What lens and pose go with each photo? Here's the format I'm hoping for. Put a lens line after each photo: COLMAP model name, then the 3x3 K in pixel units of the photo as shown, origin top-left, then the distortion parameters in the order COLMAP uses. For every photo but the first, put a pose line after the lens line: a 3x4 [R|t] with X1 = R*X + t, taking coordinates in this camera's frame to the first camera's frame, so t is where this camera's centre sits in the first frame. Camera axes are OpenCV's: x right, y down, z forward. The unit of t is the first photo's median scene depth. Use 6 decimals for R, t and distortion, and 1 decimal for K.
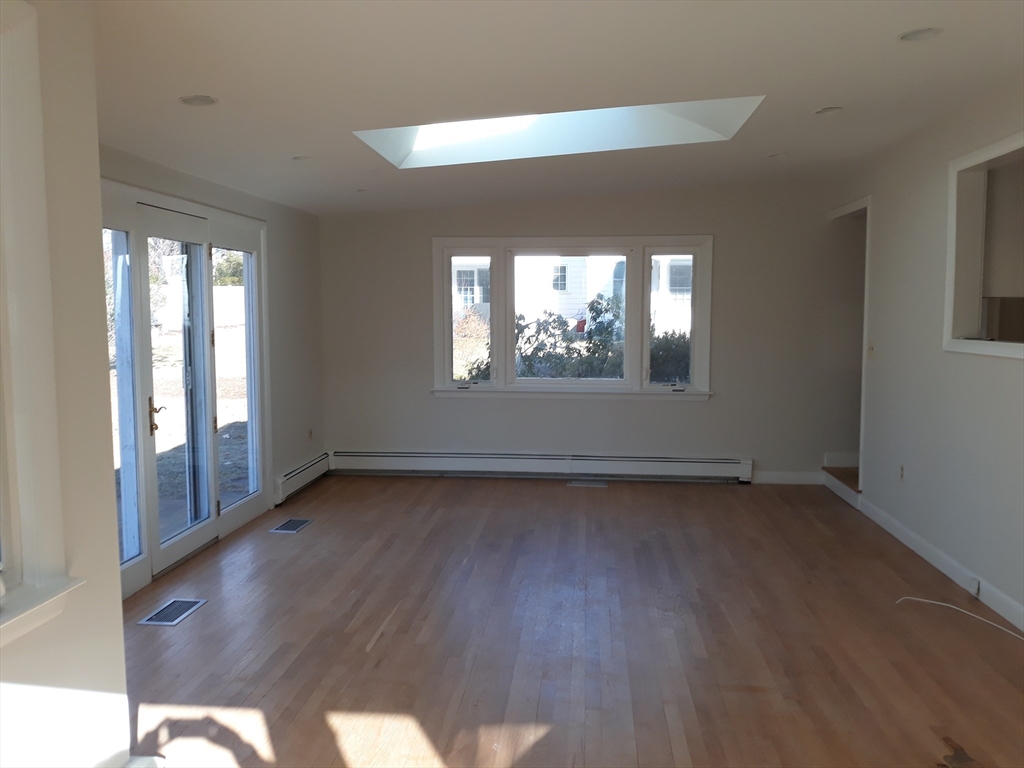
lens RADIAL K [[848.3, 0, 512.2], [0, 848.3, 378.7], [0, 0, 1]] dist [0.063887, -0.122776]
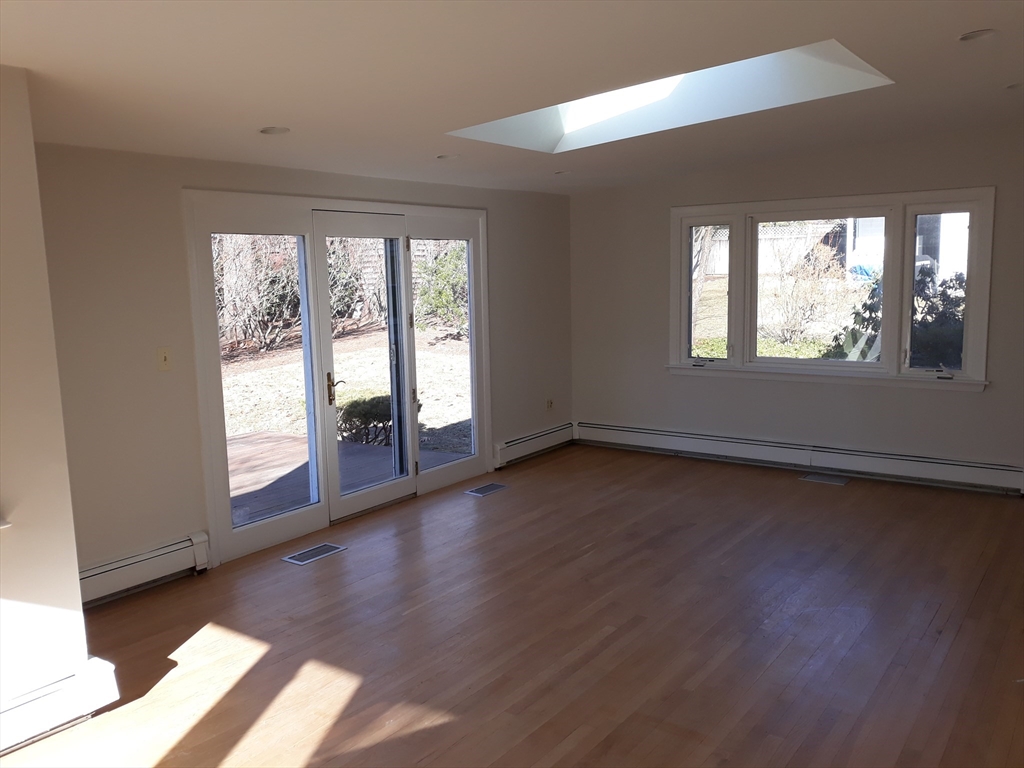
lens RADIAL K [[848.3, 0, 511.8], [0, 848.3, 382.6], [0, 0, 1]] dist [0.063887, -0.122776]
pose [[0.855348, 0.044646, -0.516126, 0.273417], [-0.014361, 0.997940, 0.062525, -0.028507], [0.517854, -0.046068, 0.854228, 0.075377]]
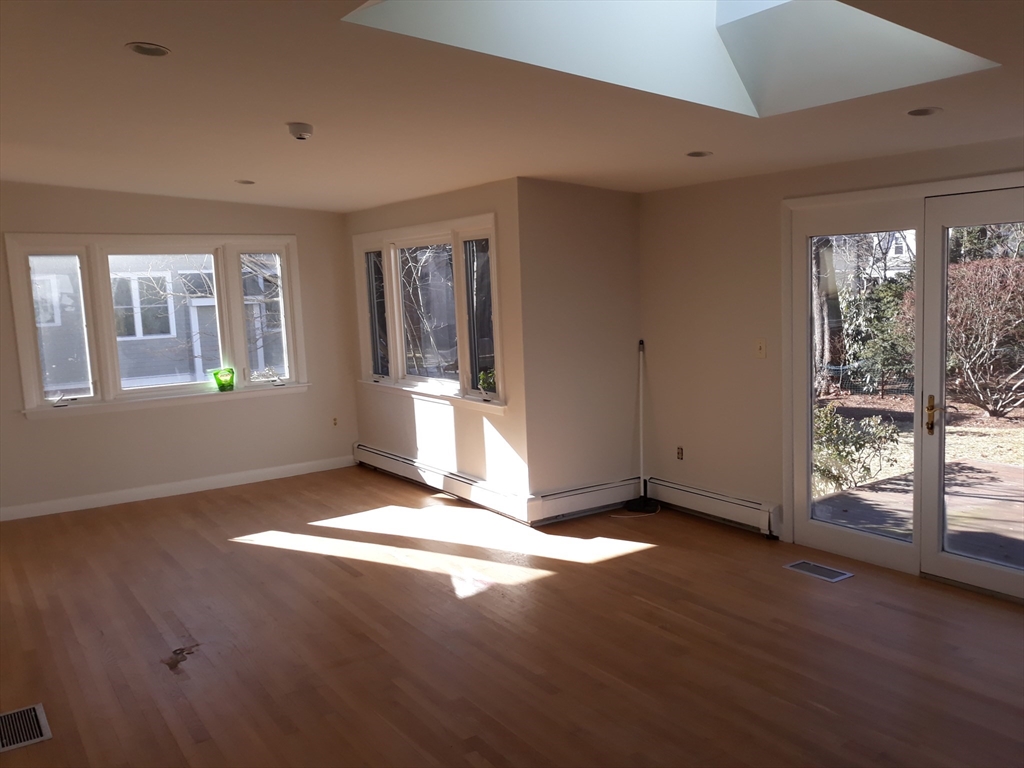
lens RADIAL K [[848.3, 0, 515.6], [0, 848.3, 386.0], [0, 0, 1]] dist [0.063887, -0.122776]
pose [[-0.780095, 0.085969, -0.619727, 0.367464], [-0.026026, 0.985199, 0.169428, -0.093623], [0.625120, 0.148299, -0.766311, 0.954962]]
